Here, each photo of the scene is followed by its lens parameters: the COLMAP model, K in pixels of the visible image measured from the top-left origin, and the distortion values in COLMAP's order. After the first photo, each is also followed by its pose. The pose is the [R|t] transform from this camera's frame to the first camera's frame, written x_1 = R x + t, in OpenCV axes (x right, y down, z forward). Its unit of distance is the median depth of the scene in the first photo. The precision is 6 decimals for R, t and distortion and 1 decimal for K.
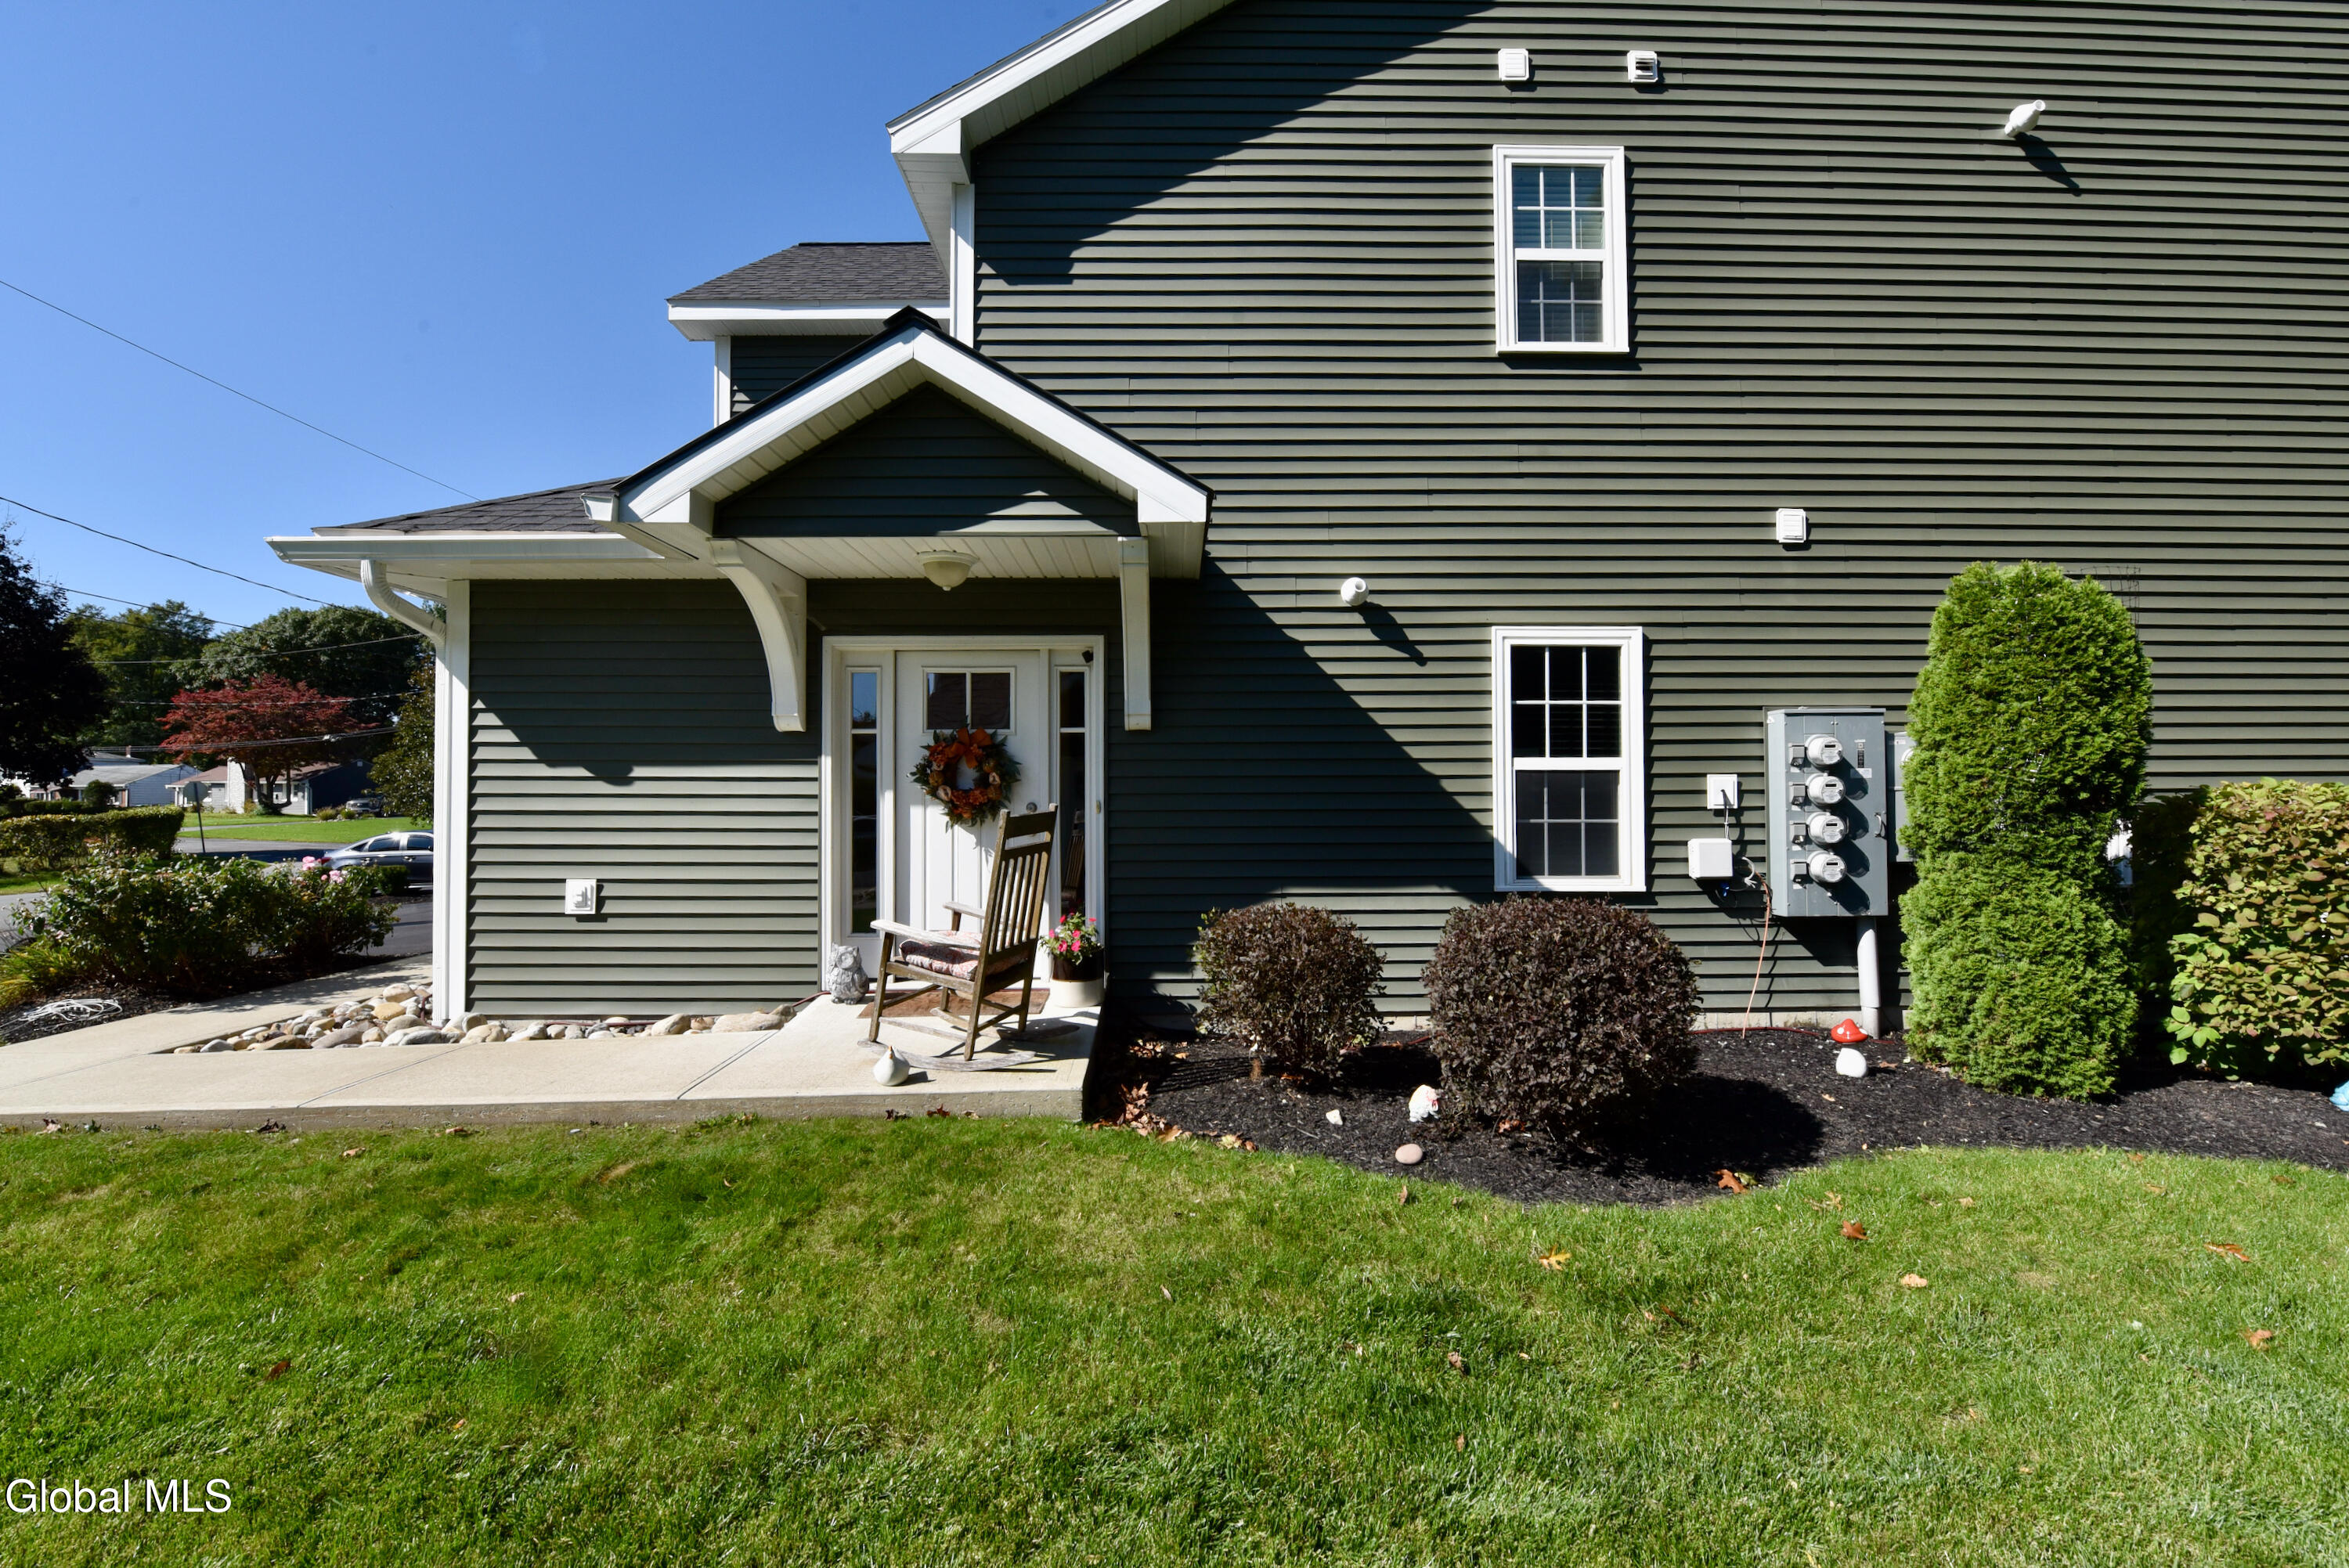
lens RADIAL K [[958.0, 0, 1174.5], [0, 958.0, 784.0], [0, 0, 1]] dist [-0.000711, -0.000027]
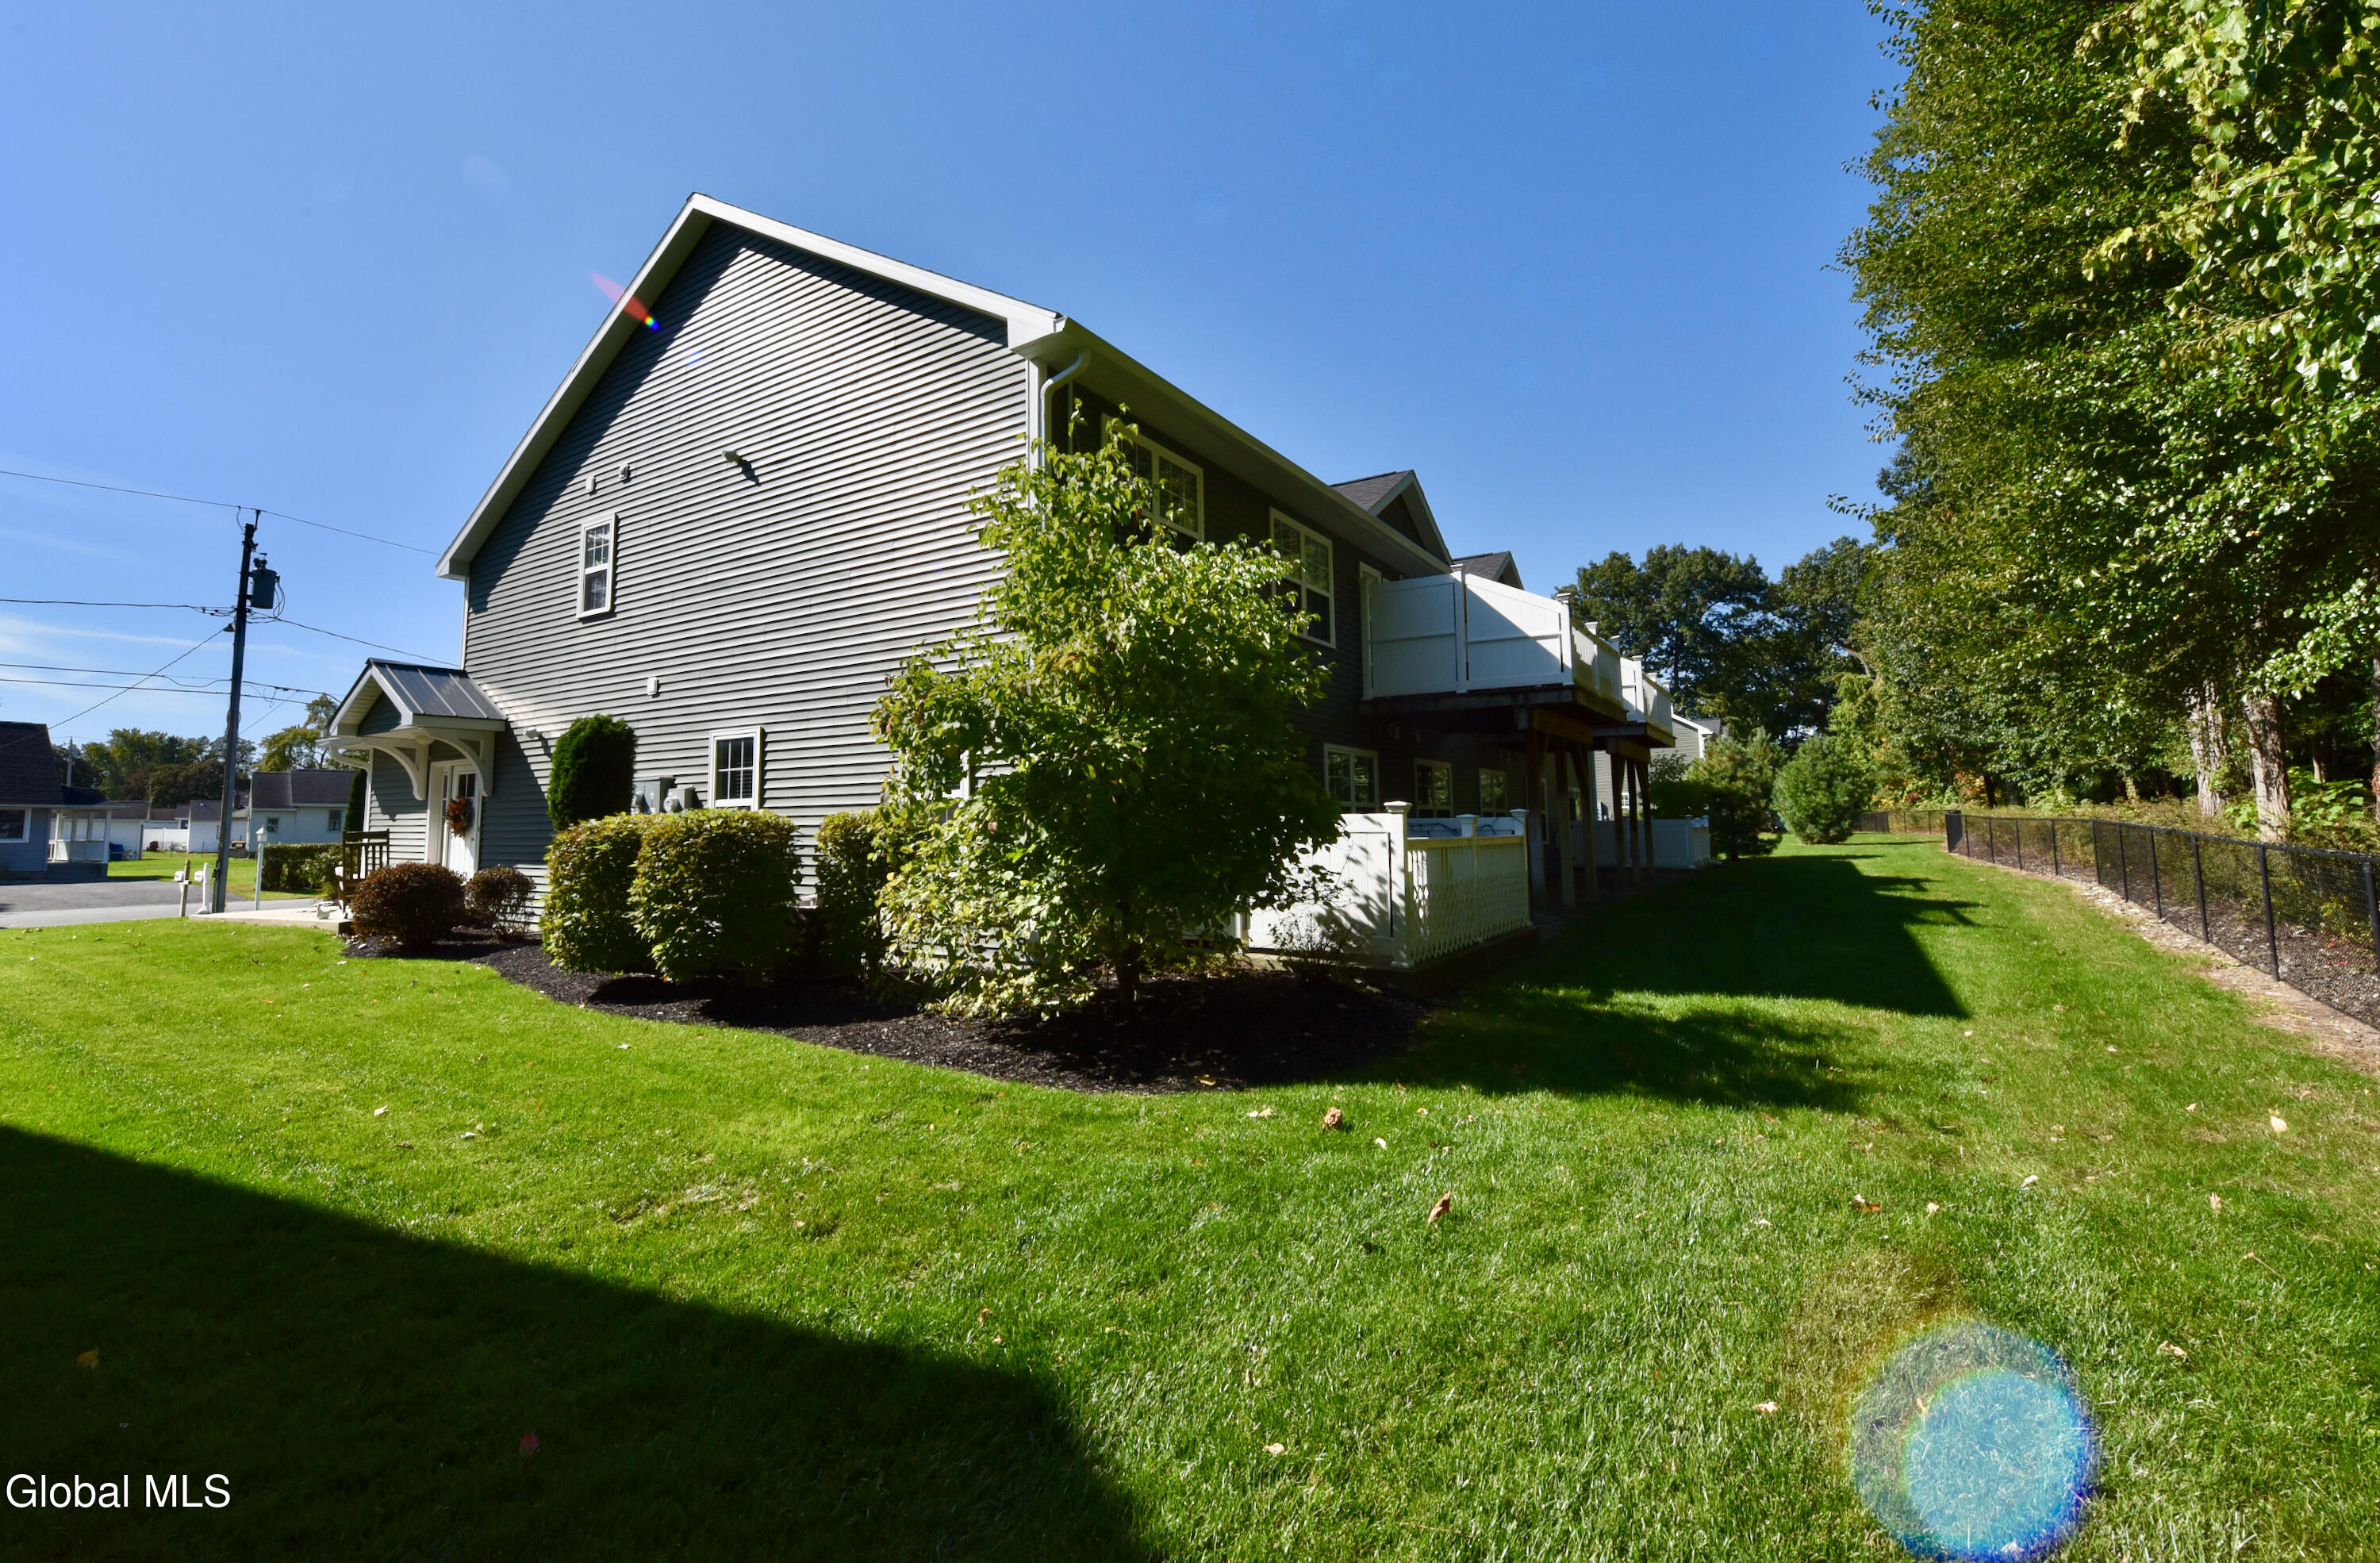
lens RADIAL K [[1010.2, 0, 1190.0], [0, 1010.2, 781.5], [0, 0, 1]] dist [0.000543, 0.000022]
pose [[0.831365, -0.031301, -0.554844, 2.166370], [0.010754, 0.999132, -0.040250, 0.021703], [0.555622, 0.027496, 0.830980, -0.096415]]
